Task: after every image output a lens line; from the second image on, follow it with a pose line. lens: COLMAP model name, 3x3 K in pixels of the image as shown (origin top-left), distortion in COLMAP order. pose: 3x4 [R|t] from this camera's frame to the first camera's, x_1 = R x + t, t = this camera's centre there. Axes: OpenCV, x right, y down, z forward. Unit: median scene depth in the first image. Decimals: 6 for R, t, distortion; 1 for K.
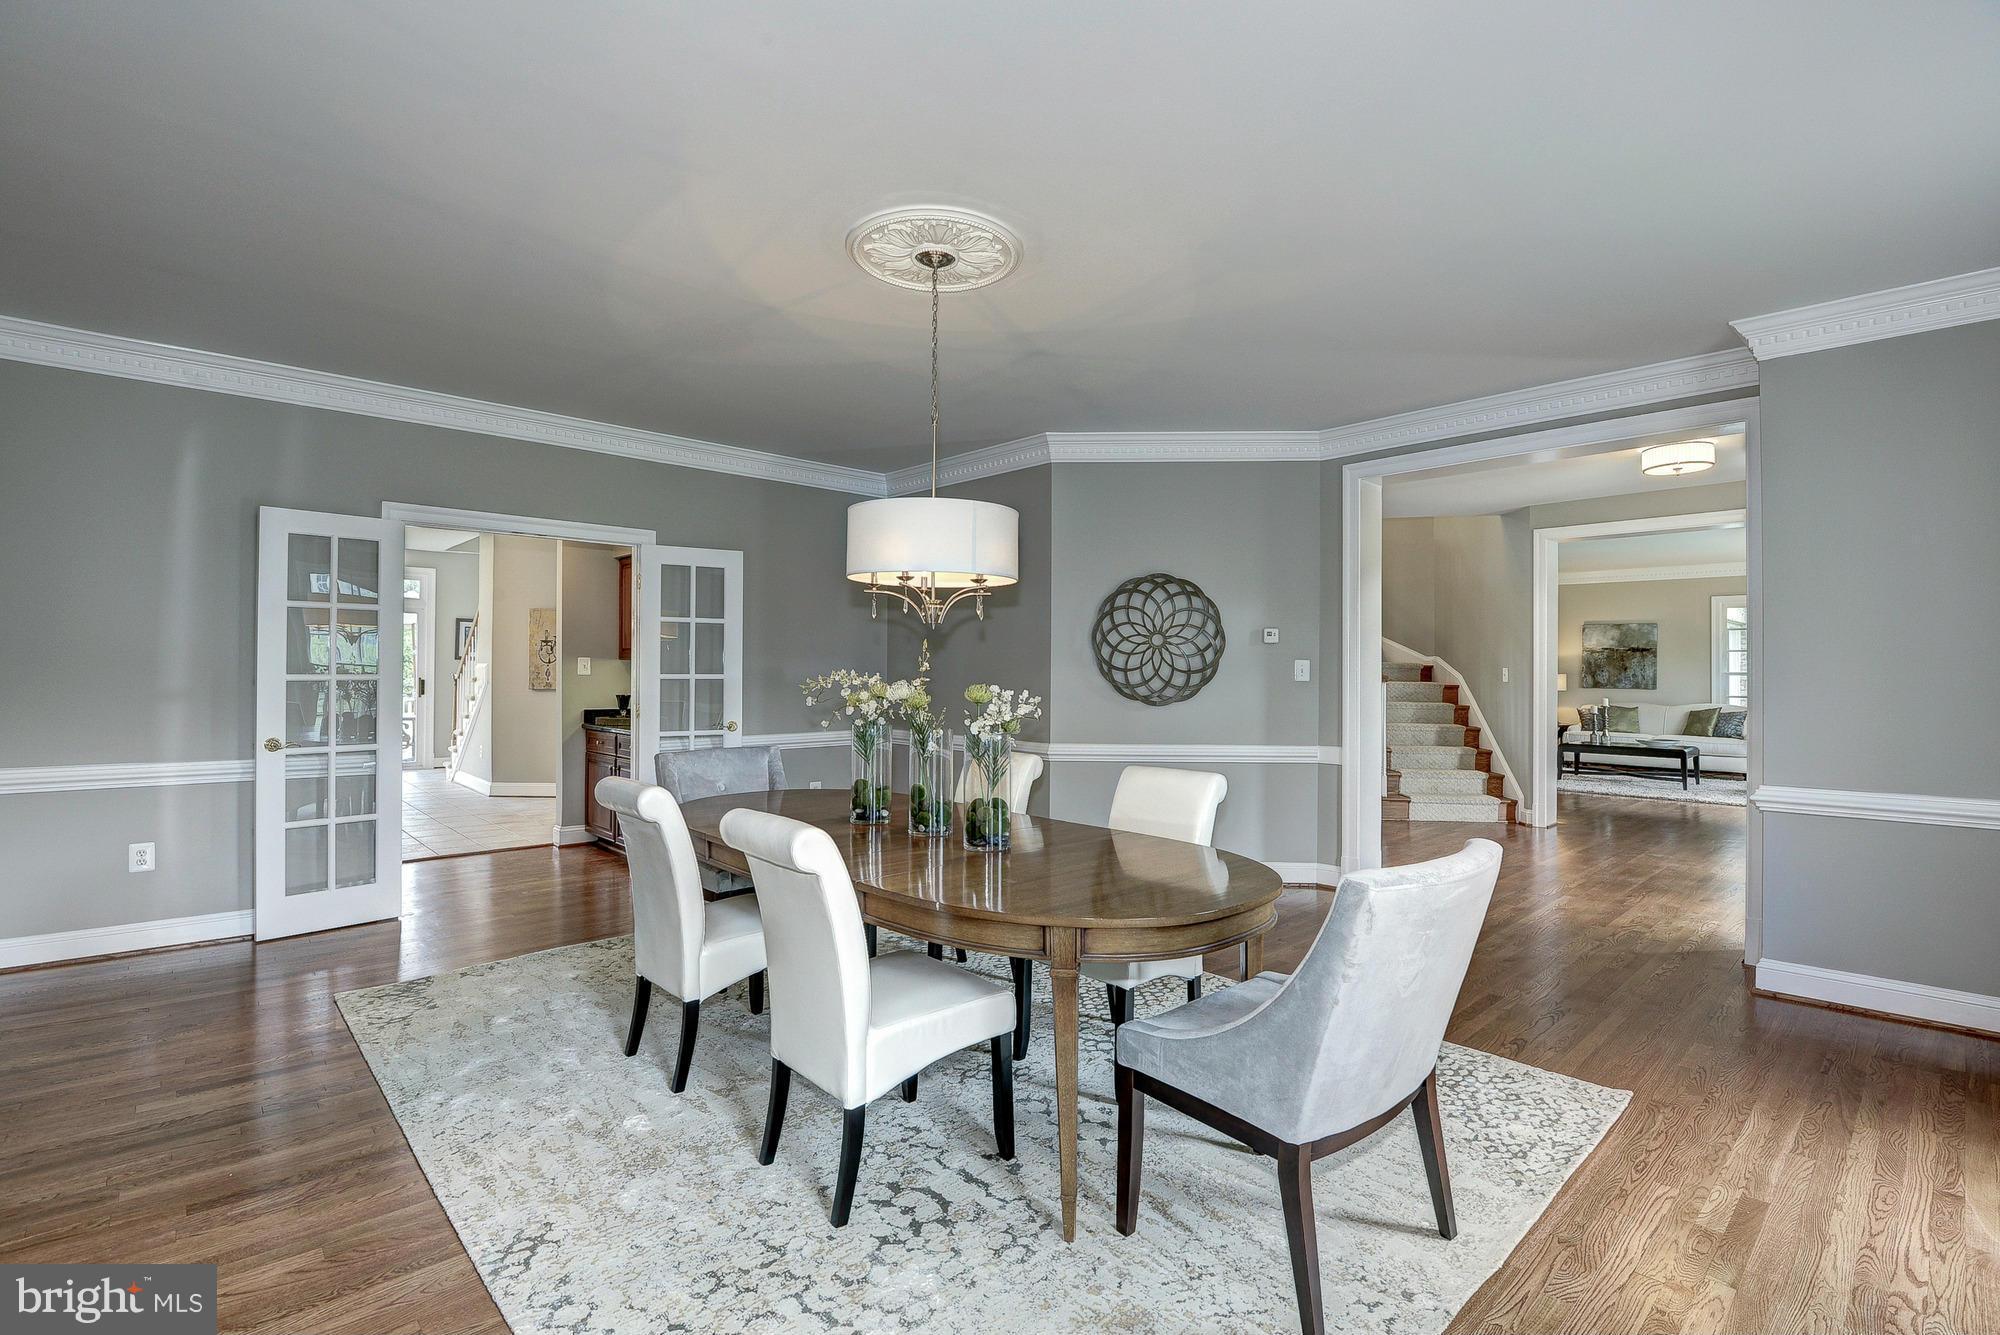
lens RADIAL K [[918.2, 0, 1005.6], [0, 918.2, 659.3], [0, 0, 1]] dist [-0.004588, -0.001867]
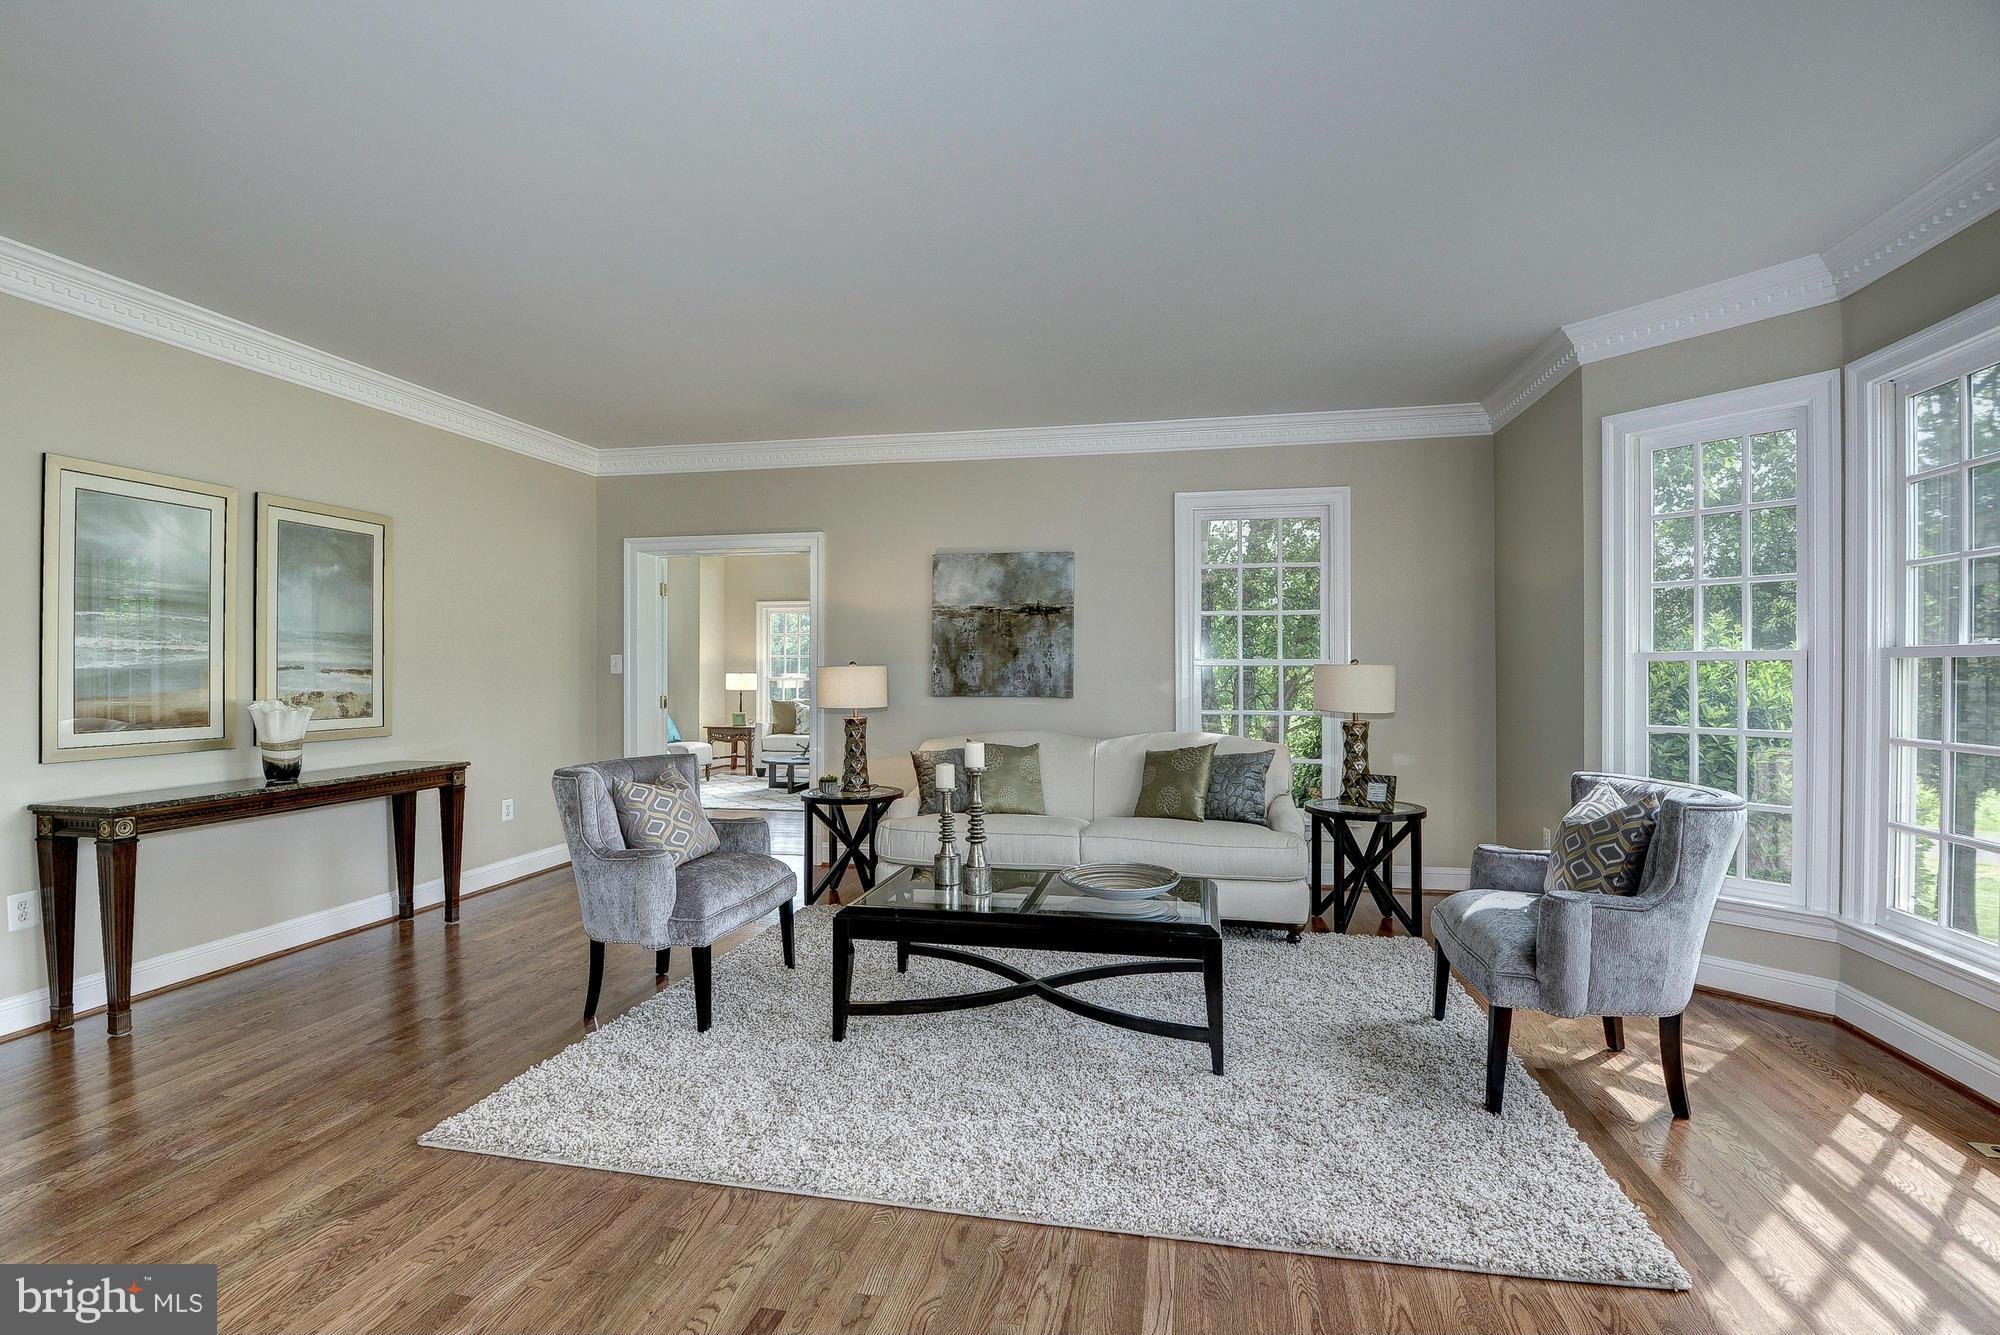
lens RADIAL K [[918.2, 0, 1001.2], [0, 918.2, 666.0], [0, 0, 1]] dist [-0.004588, -0.001867]
pose [[0.827684, -0.002339, 0.561190, 0.426778], [-0.002328, 0.999968, 0.007600, 0.013712], [-0.561190, -0.007597, 0.827652, 0.643414]]
